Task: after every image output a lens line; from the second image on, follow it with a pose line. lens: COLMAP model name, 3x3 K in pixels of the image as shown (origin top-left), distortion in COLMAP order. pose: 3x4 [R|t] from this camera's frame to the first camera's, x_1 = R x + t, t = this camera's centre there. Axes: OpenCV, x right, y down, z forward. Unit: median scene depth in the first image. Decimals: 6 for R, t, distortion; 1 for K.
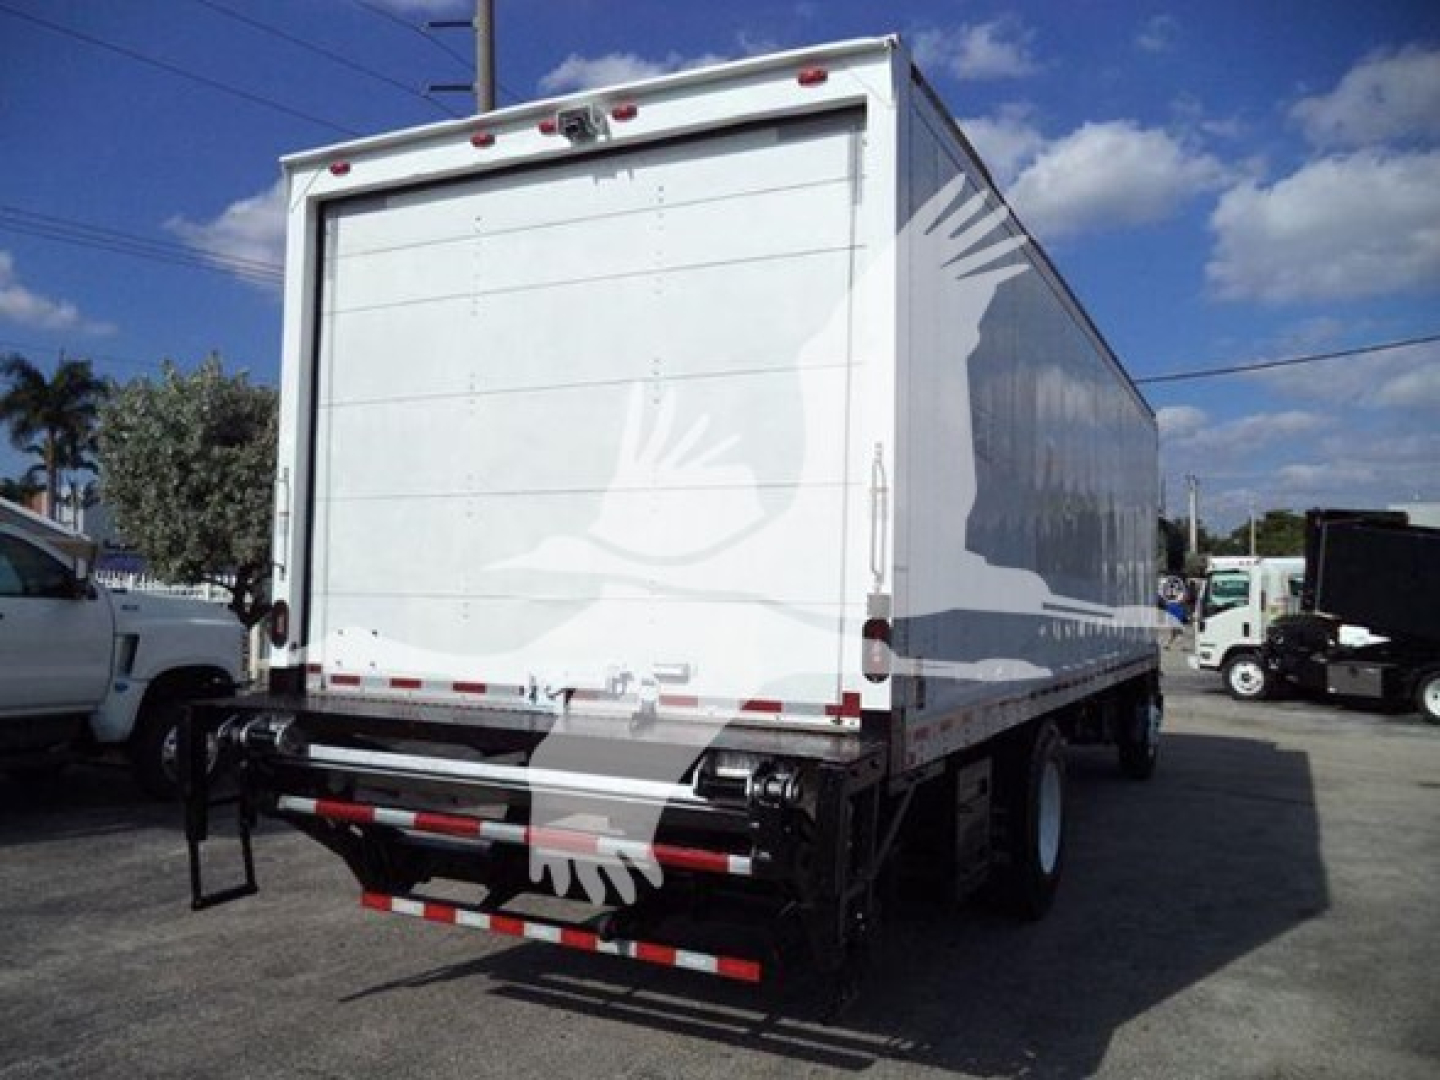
lens RADIAL K [[1163.1, 0, 724.5], [0, 1163.1, 541.5], [0, 0, 1]] dist [-0.009262, -0.019094]
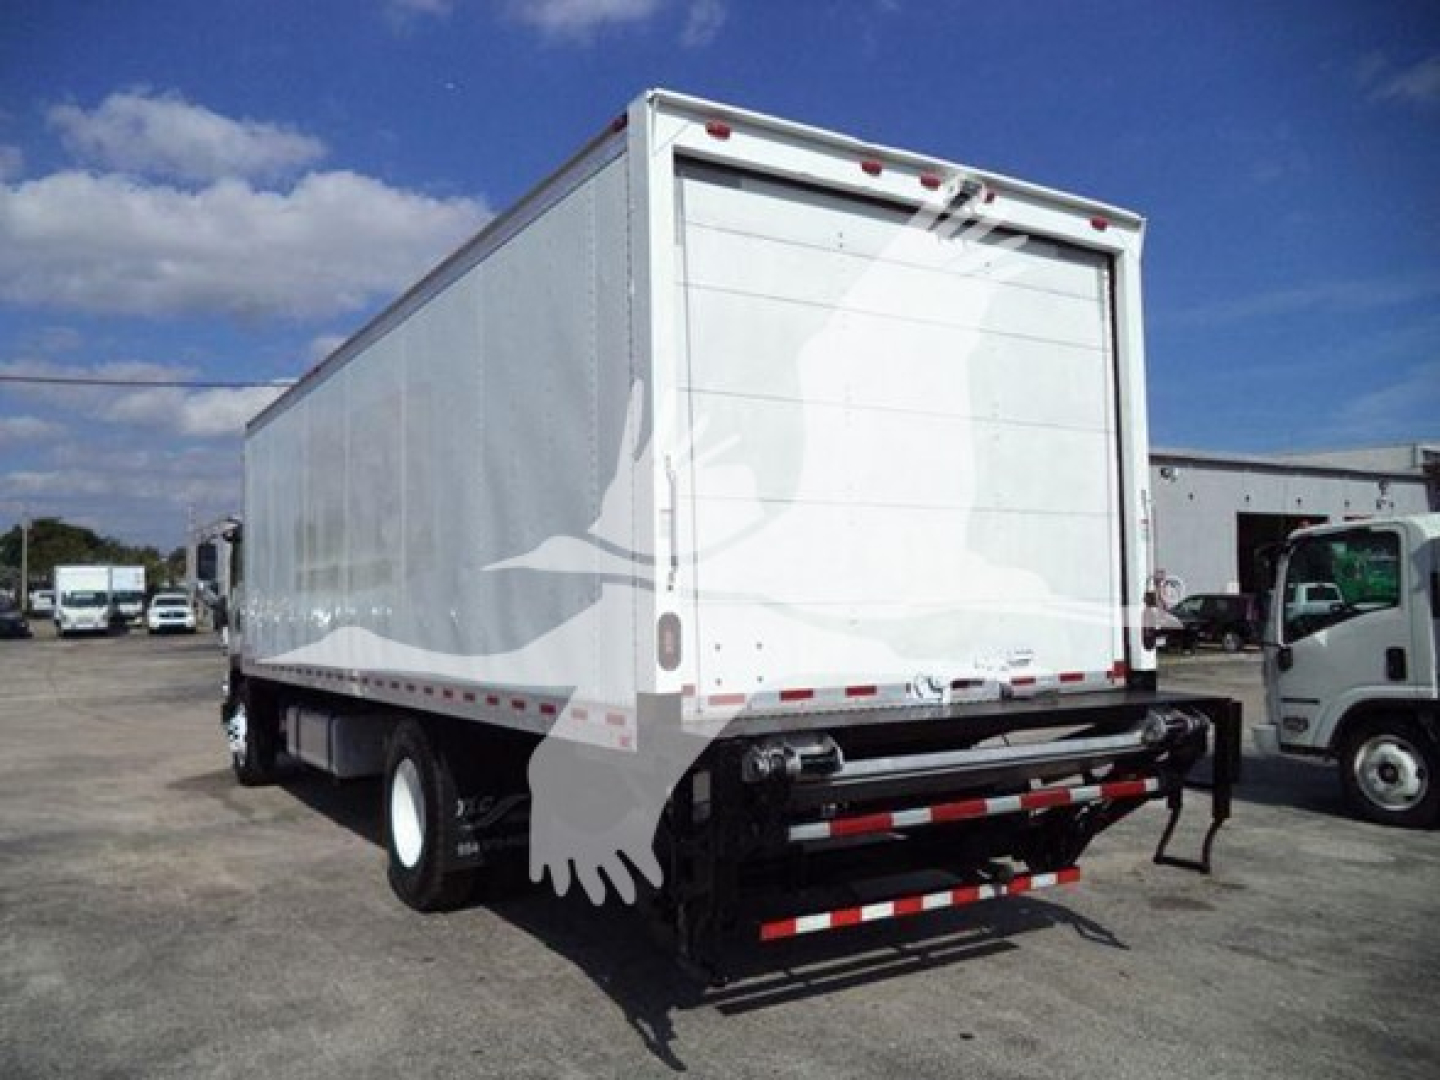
lens RADIAL K [[1139.0, 0, 720.0], [0, 1139.0, 540.0], [0, 0, 1]] dist [-0.028250, 0.009314]
pose [[0.534953, 0.024499, 0.844527, -1.098015], [-0.015657, 0.999695, -0.019082, 0.012539], [-0.844737, -0.003015, 0.535173, 0.543480]]
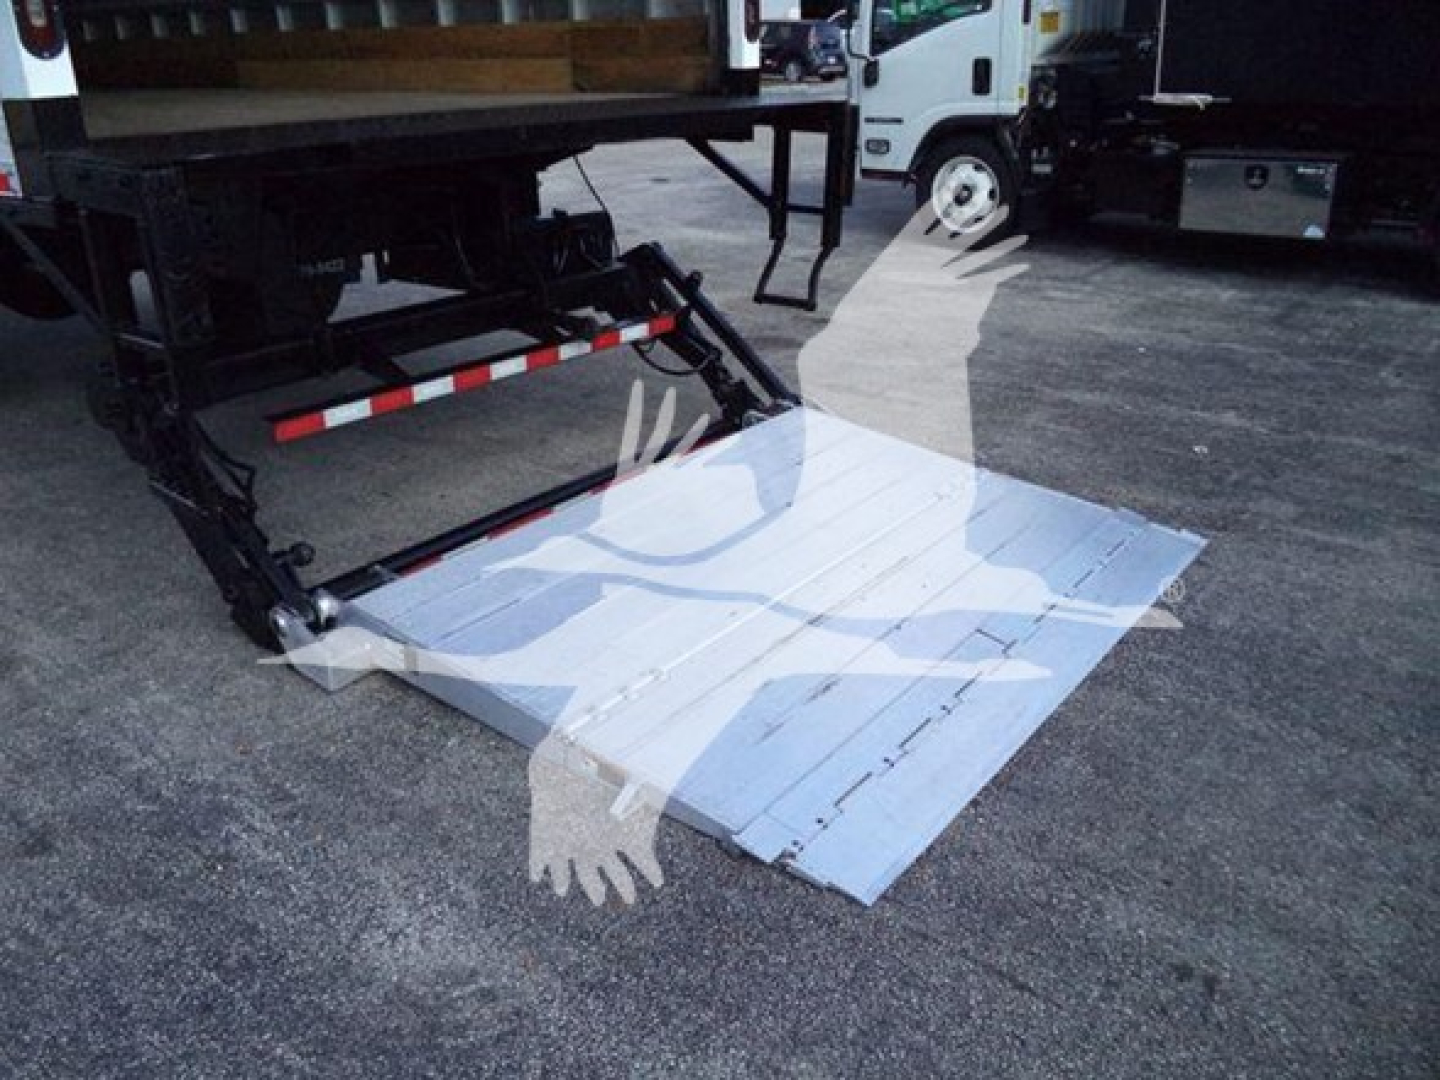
lens RADIAL K [[1177.4, 0, 723.2], [0, 1177.4, 535.4], [0, 0, 1]] dist [-0.083655, 0.109423]
pose [[0.191048, -0.407017, 0.893218, -0.902443], [-0.031020, 0.907021, 0.419941, 0.062941], [-0.981090, -0.107936, 0.160659, 0.620619]]
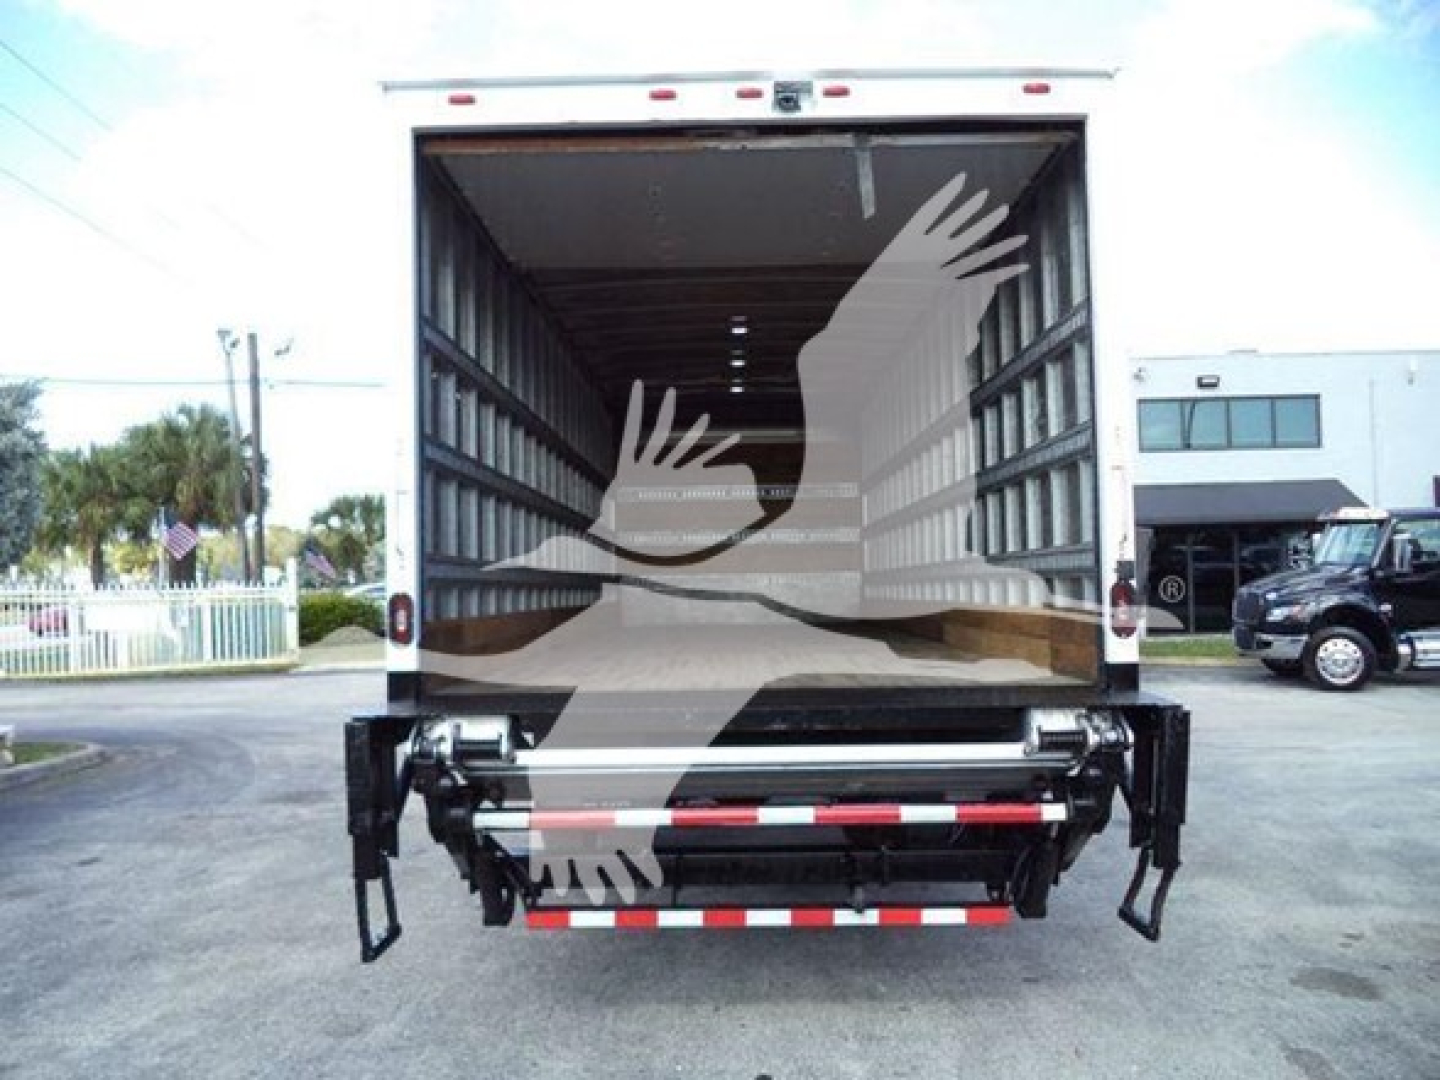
lens RADIAL K [[1156.8, 0, 726.6], [0, 1156.8, 538.2], [0, 0, 1]] dist [-0.009783, -0.010938]
pose [[0.898934, -0.018037, 0.437712, -0.557218], [0.015698, 0.999837, 0.008962, 0.006328], [-0.437802, -0.001185, 0.899071, 0.127817]]
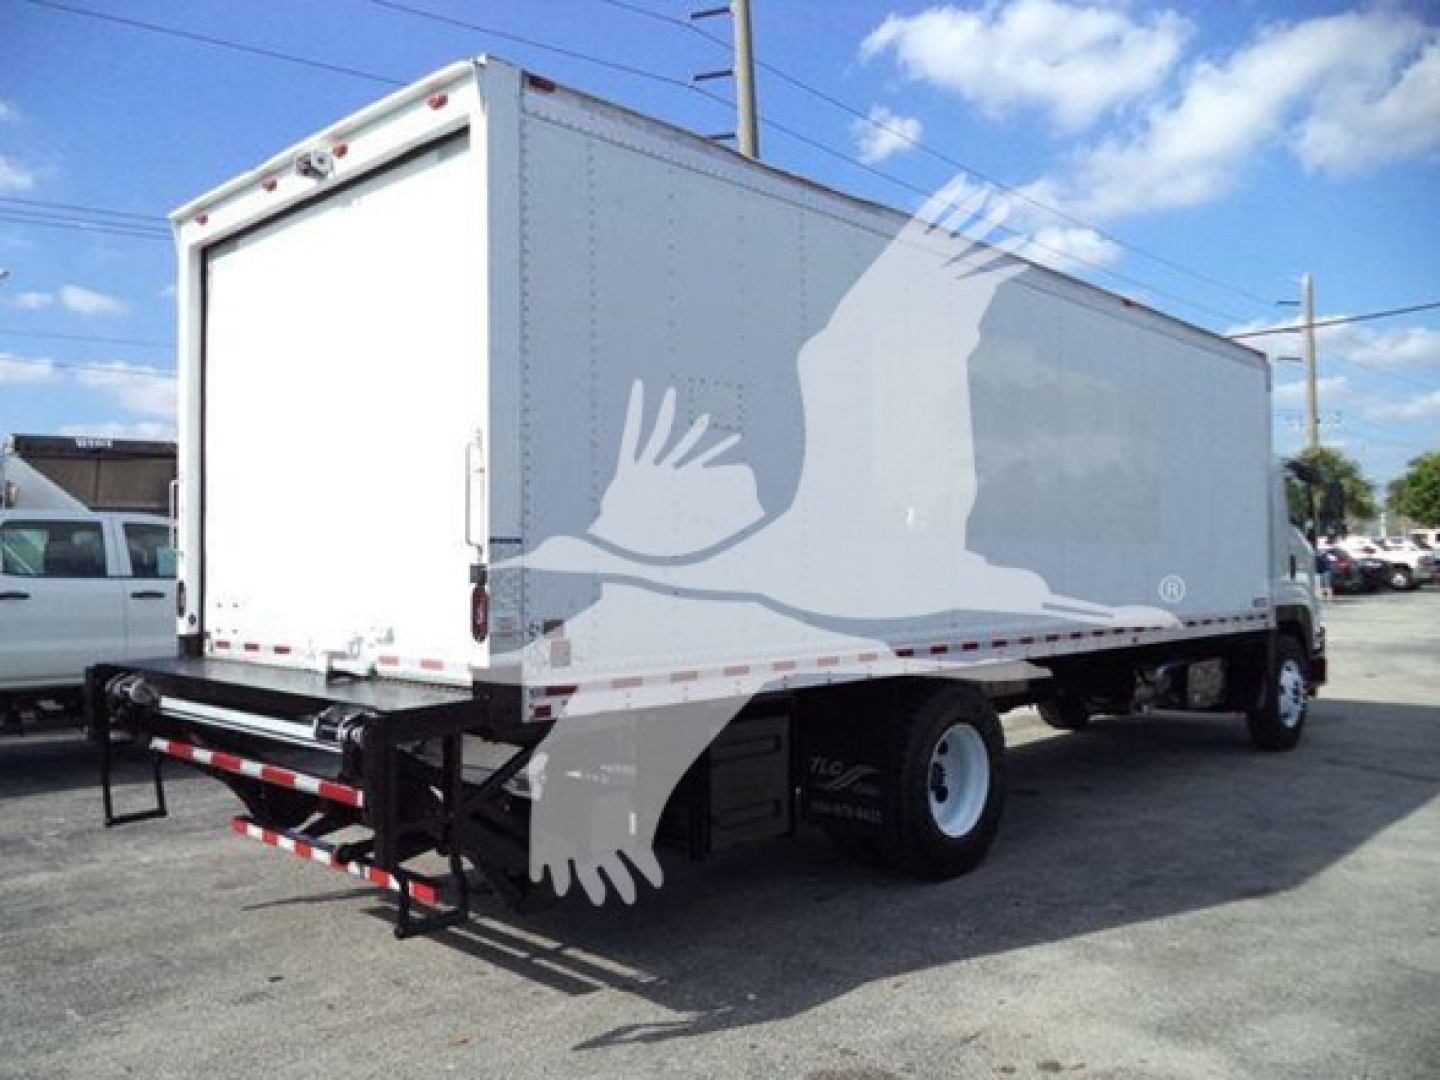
lens RADIAL K [[1163.3, 0, 719.6], [0, 1163.3, 533.8], [0, 0, 1]] dist [-0.003279, -0.009498]
pose [[0.953586, -0.033980, -0.299197, 0.545304], [0.040962, 0.999014, 0.017095, 0.004685], [0.298321, -0.028557, 0.954038, 0.000827]]
